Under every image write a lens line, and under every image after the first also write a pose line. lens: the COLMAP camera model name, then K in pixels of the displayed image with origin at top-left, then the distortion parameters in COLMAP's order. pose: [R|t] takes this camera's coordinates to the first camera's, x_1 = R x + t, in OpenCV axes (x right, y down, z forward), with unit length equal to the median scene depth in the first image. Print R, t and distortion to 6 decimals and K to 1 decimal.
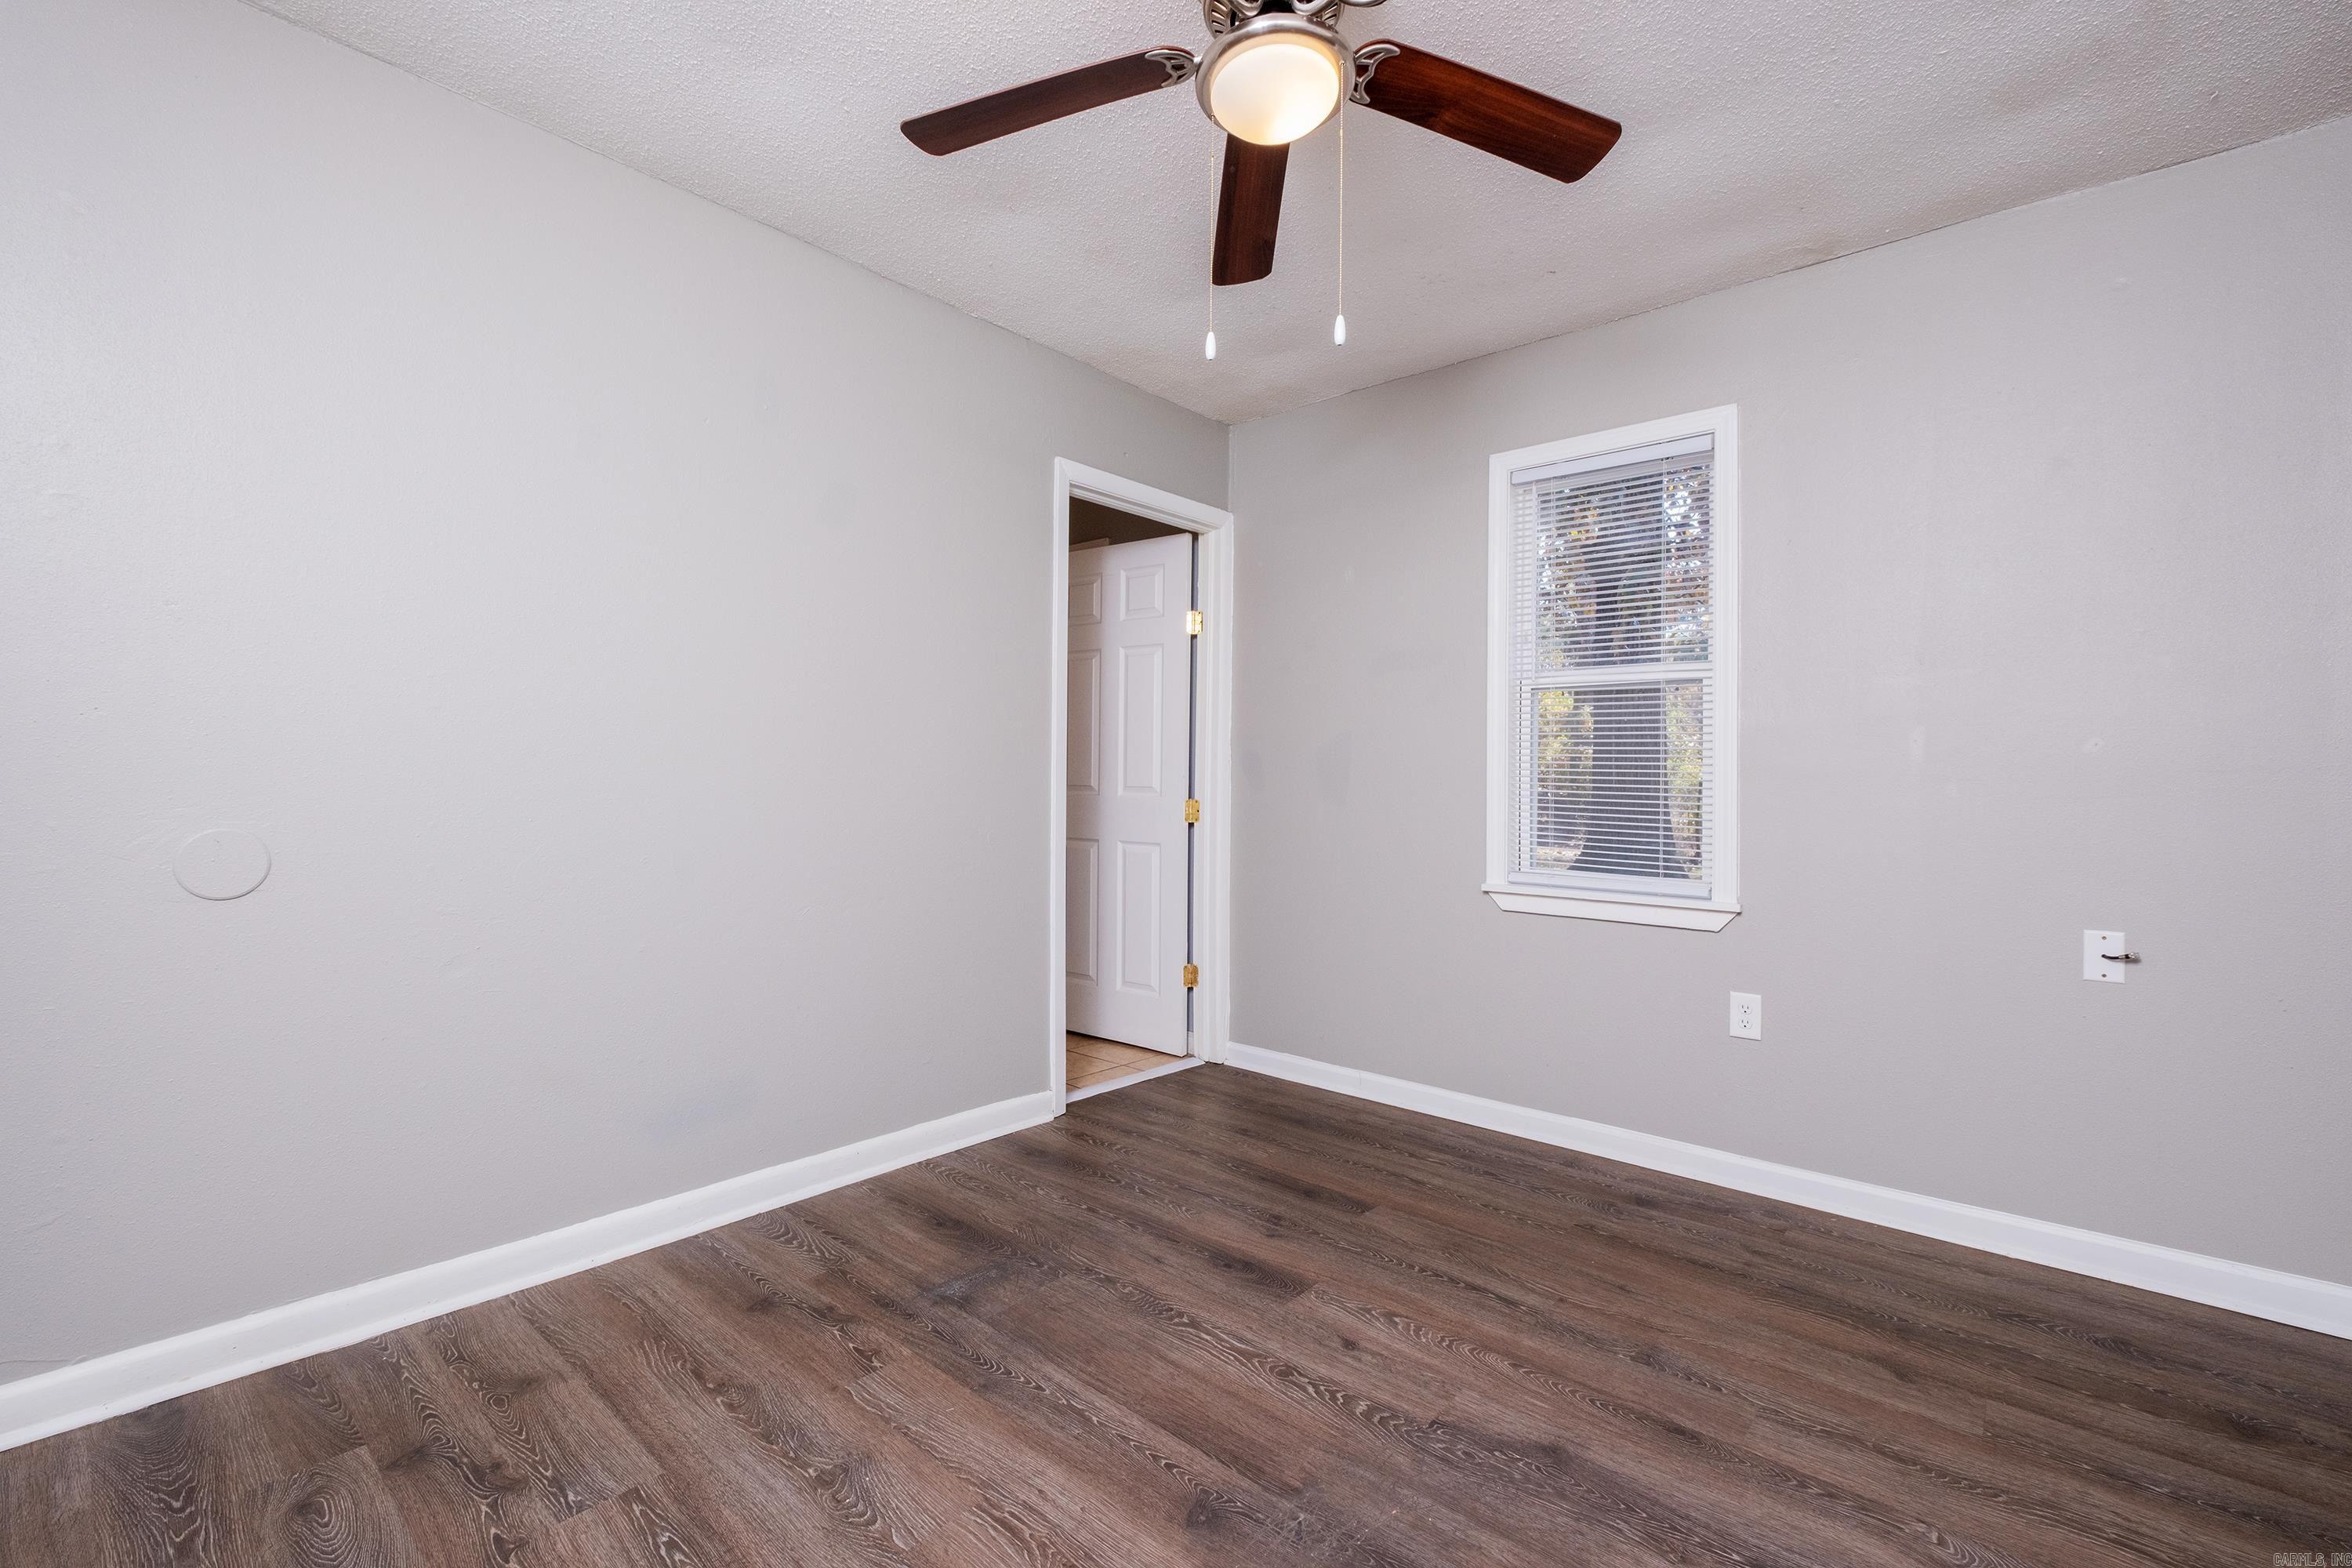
lens RADIAL K [[1009.4, 0, 1176.0], [0, 1009.4, 775.7], [0, 0, 1]] dist [0.007631, -0.008336]
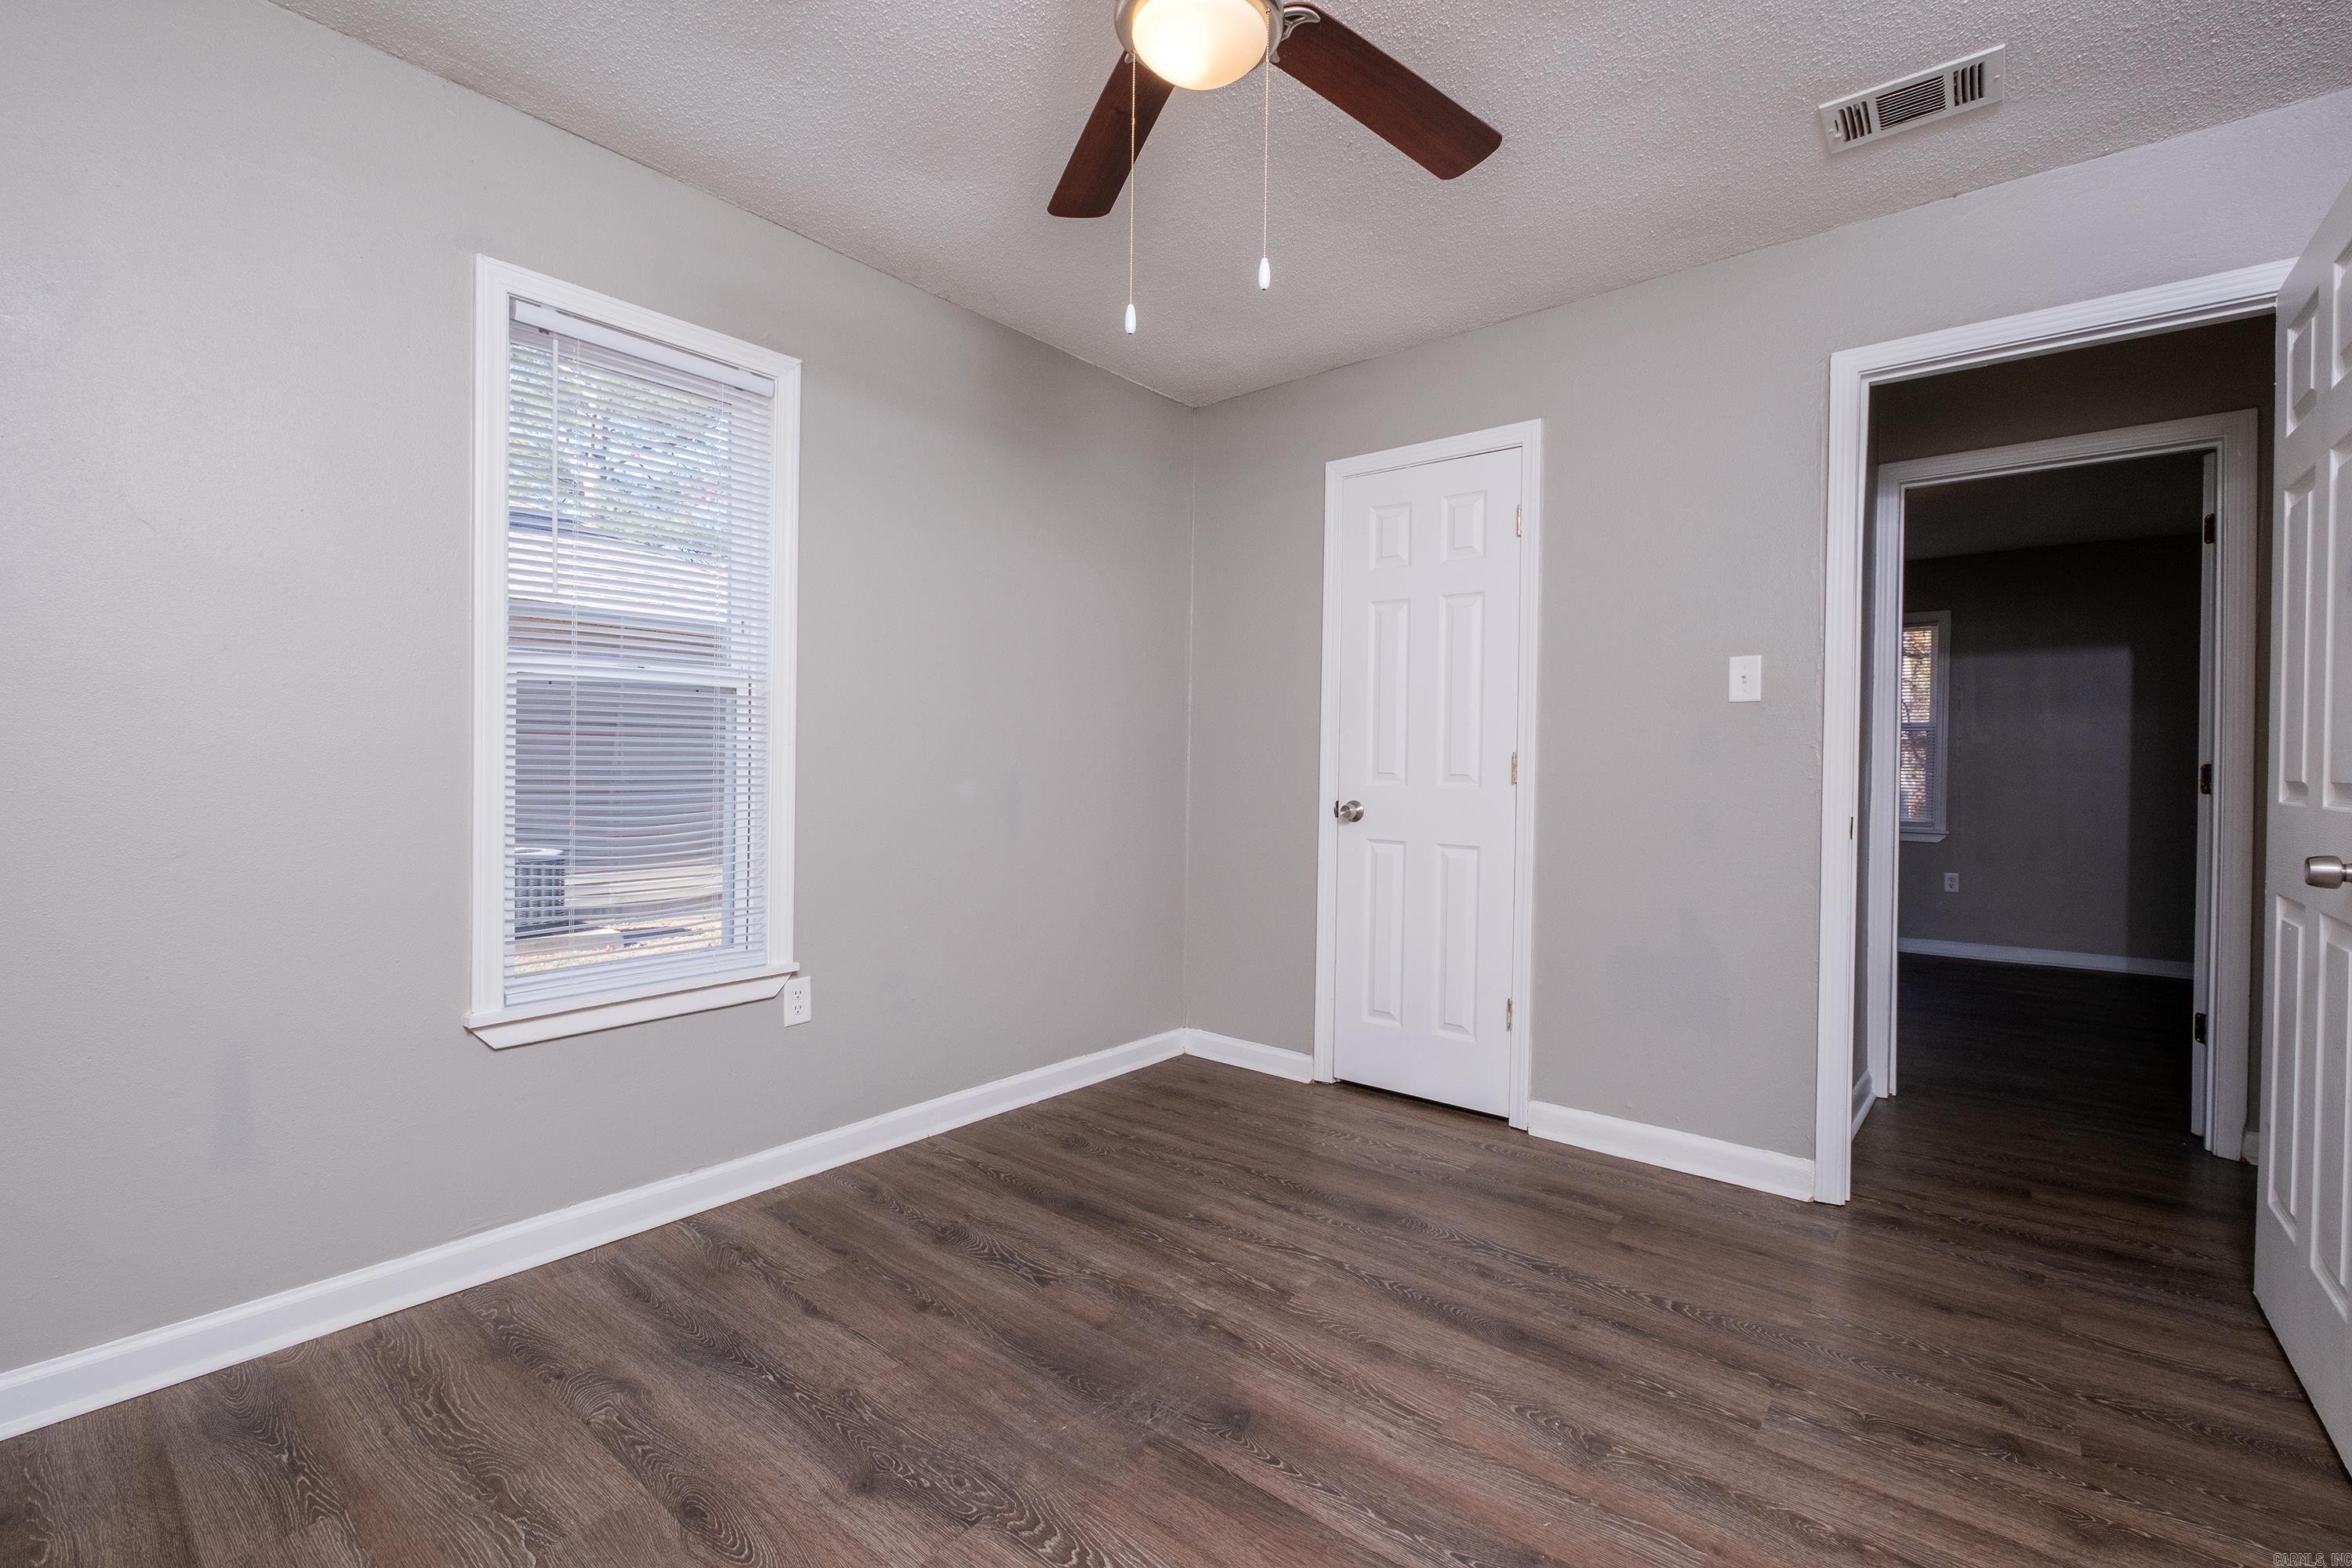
lens RADIAL K [[1009.4, 0, 1176.0], [0, 1009.4, 775.7], [0, 0, 1]] dist [0.007631, -0.008336]
pose [[-0.999346, -0.022729, -0.028113, 0.109954], [-0.022864, 0.999729, 0.004480, 0.007668], [0.028004, 0.005120, -0.999595, 1.639809]]
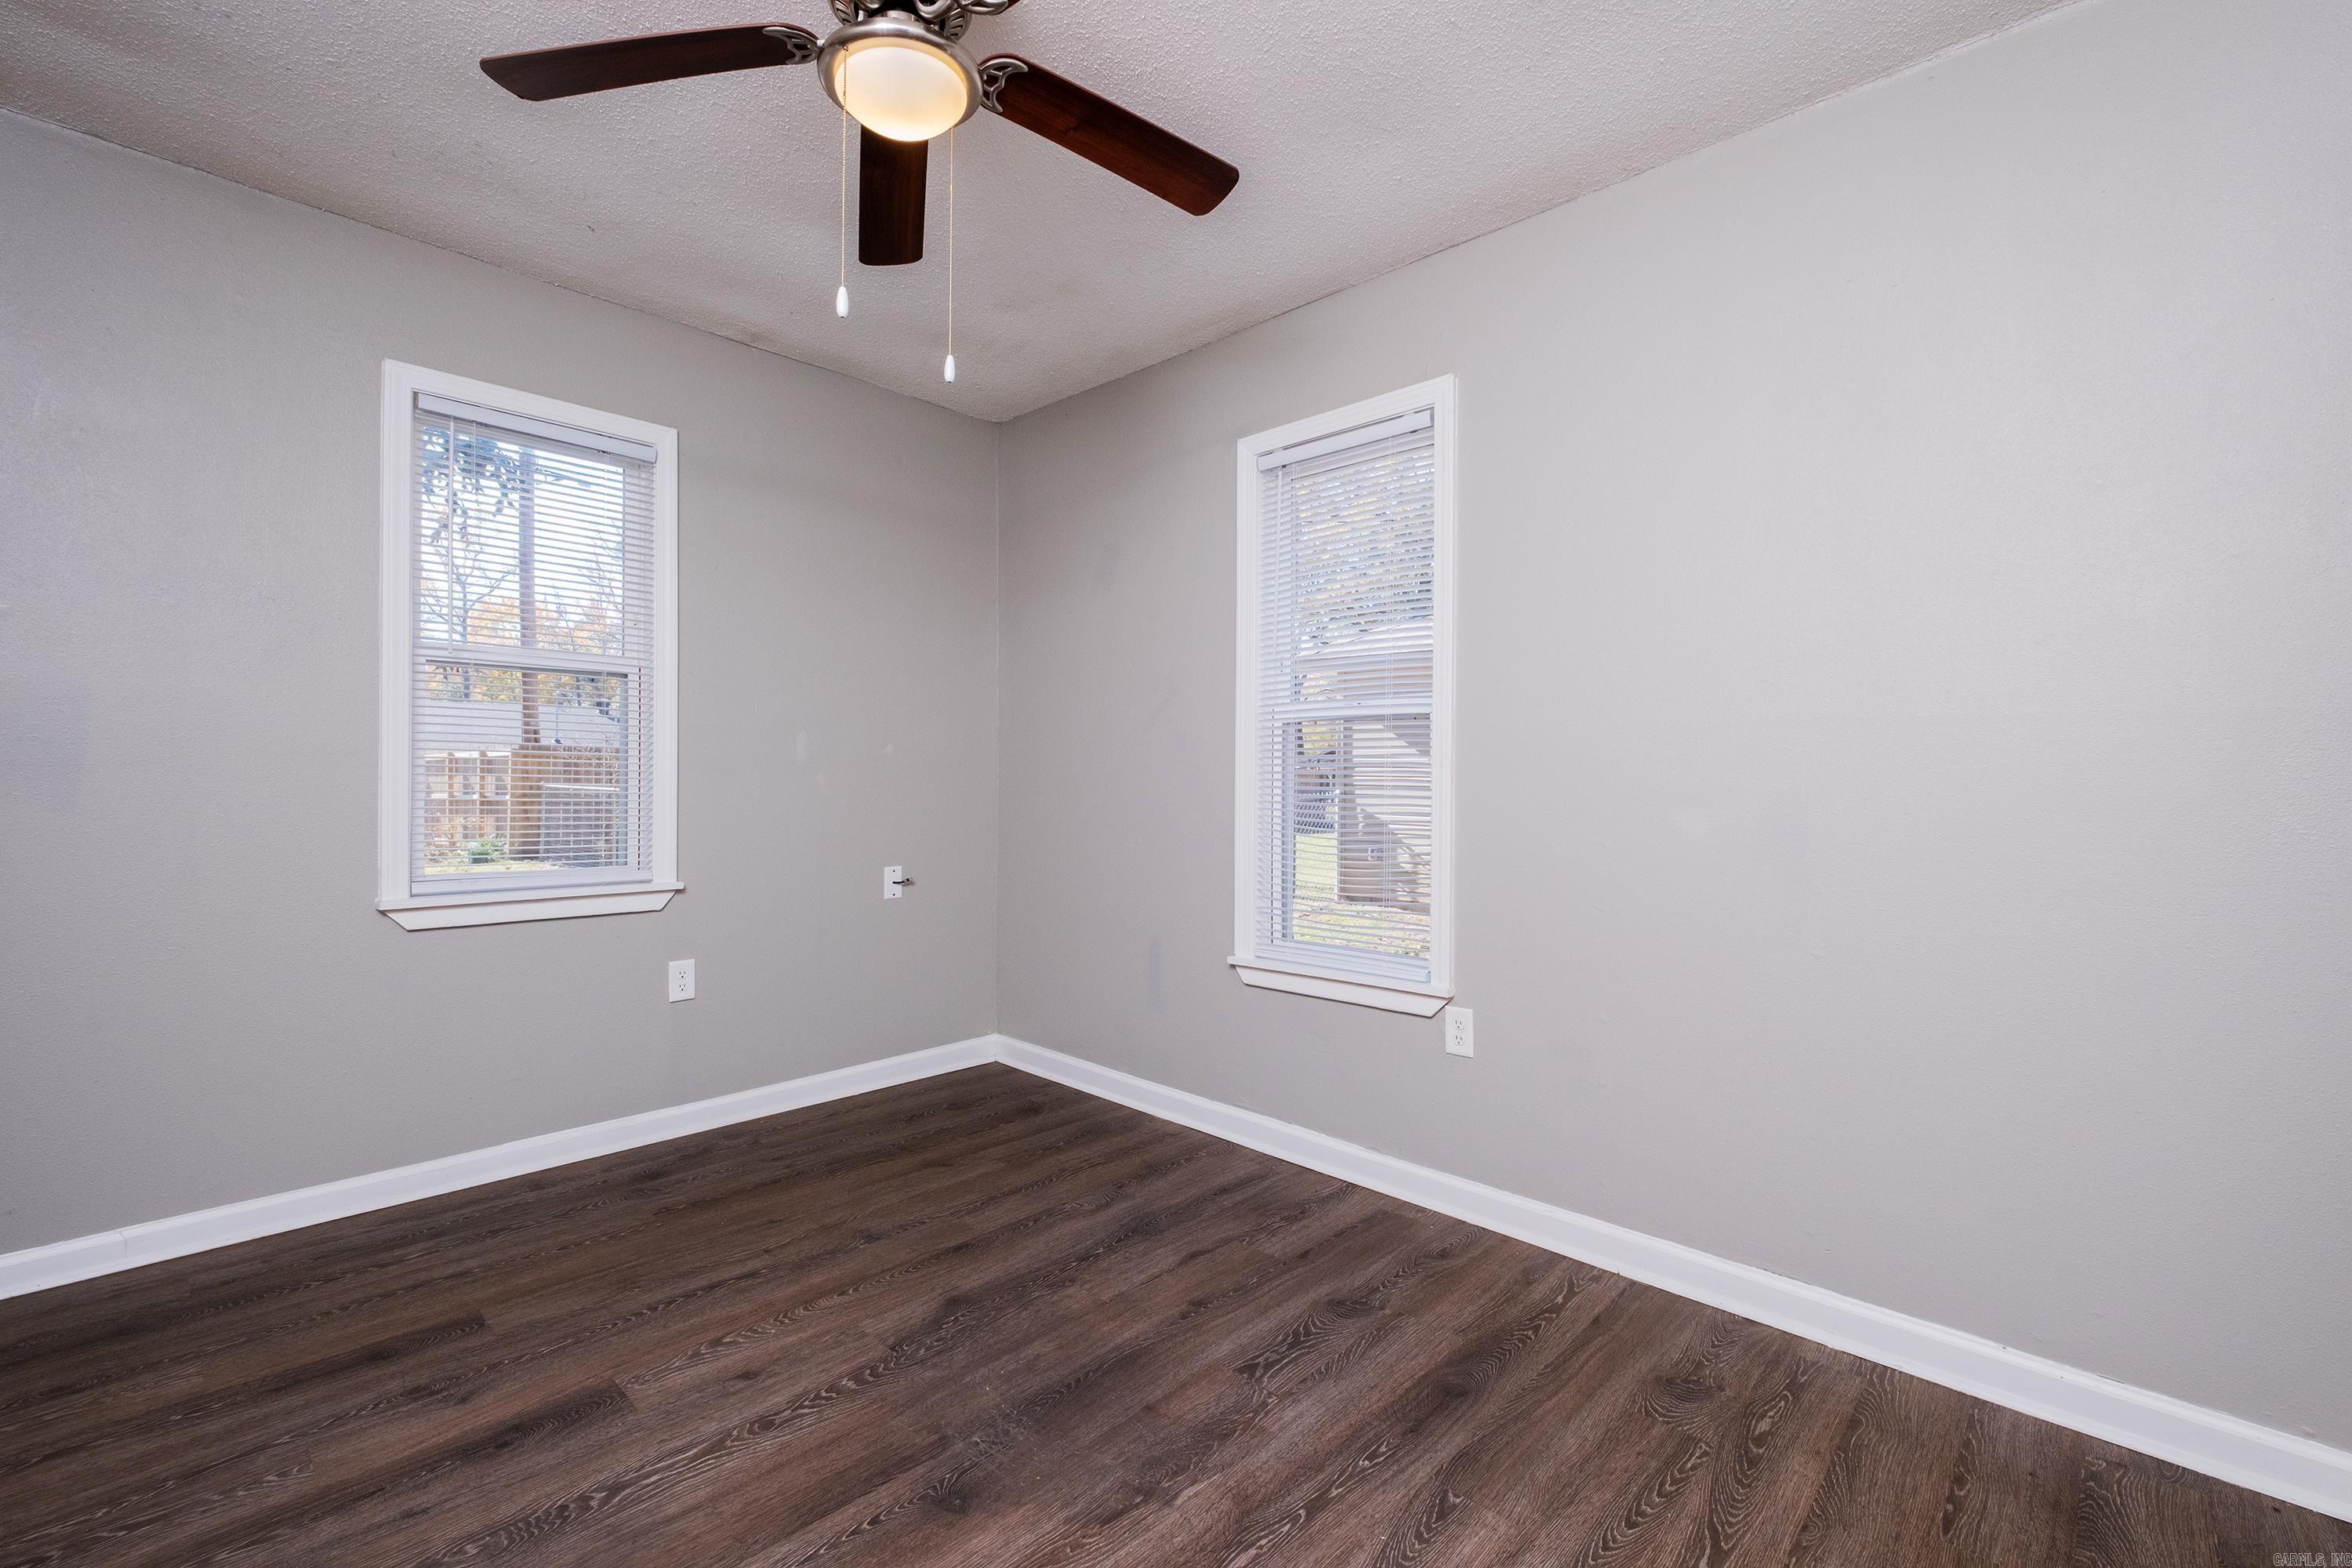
lens RADIAL K [[1009.4, 0, 1176.0], [0, 1009.4, 775.7], [0, 0, 1]] dist [0.007631, -0.008336]
pose [[0.045750, -0.009428, 0.998908, -0.755066], [-0.011804, 0.999881, 0.009977, -0.011633], [-0.998883, -0.012248, 0.045633, 0.569828]]
